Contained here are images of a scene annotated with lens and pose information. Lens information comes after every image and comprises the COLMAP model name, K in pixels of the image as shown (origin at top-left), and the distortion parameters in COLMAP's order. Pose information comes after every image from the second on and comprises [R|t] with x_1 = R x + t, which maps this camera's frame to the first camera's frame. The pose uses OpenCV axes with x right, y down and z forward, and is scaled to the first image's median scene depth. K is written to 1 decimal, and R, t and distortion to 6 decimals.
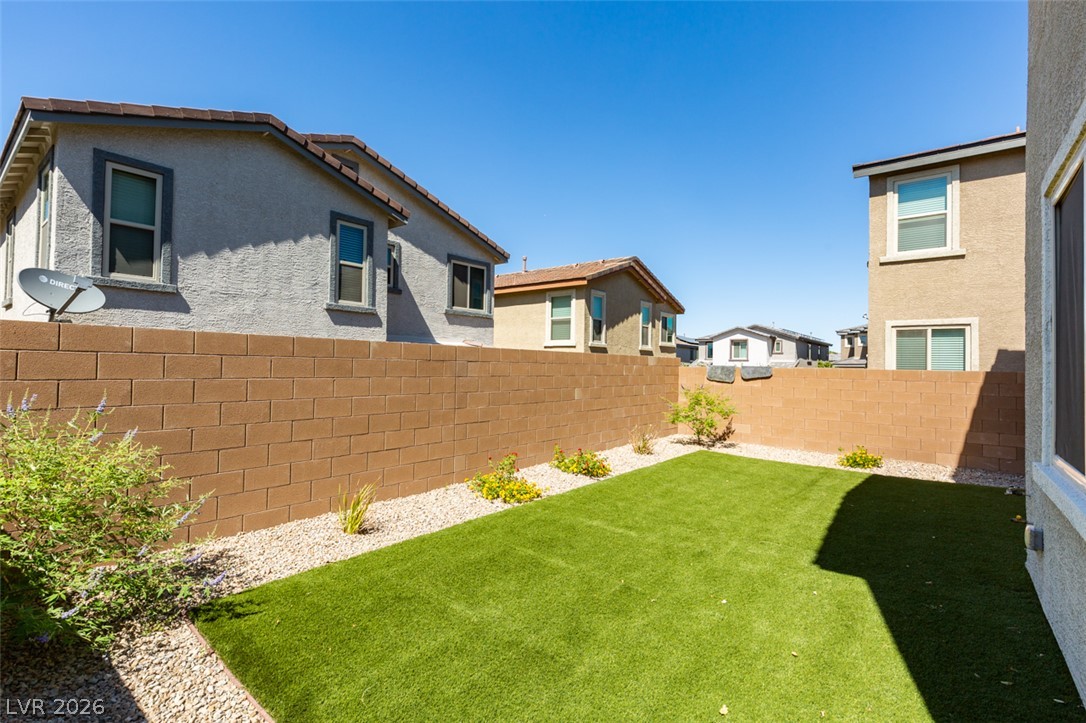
lens RADIAL K [[490.3, 0, 540.5], [0, 490.3, 362.9], [0, 0, 1]] dist [0.001250, 0.000285]
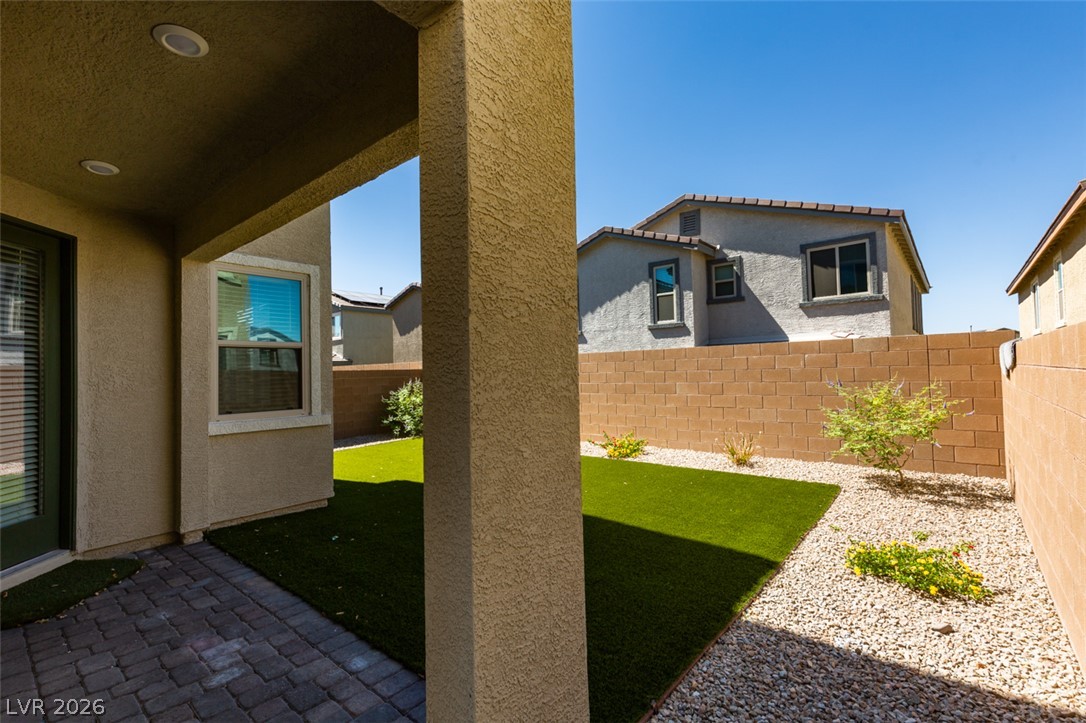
lens RADIAL K [[490.3, 0, 542.7], [0, 490.3, 356.0], [0, 0, 1]] dist [0.001250, 0.000285]
pose [[-0.019405, -0.049652, -0.998578, 0.966803], [0.029889, 0.998291, -0.050219, 0.033351], [0.999365, -0.030821, -0.017888, 0.641644]]
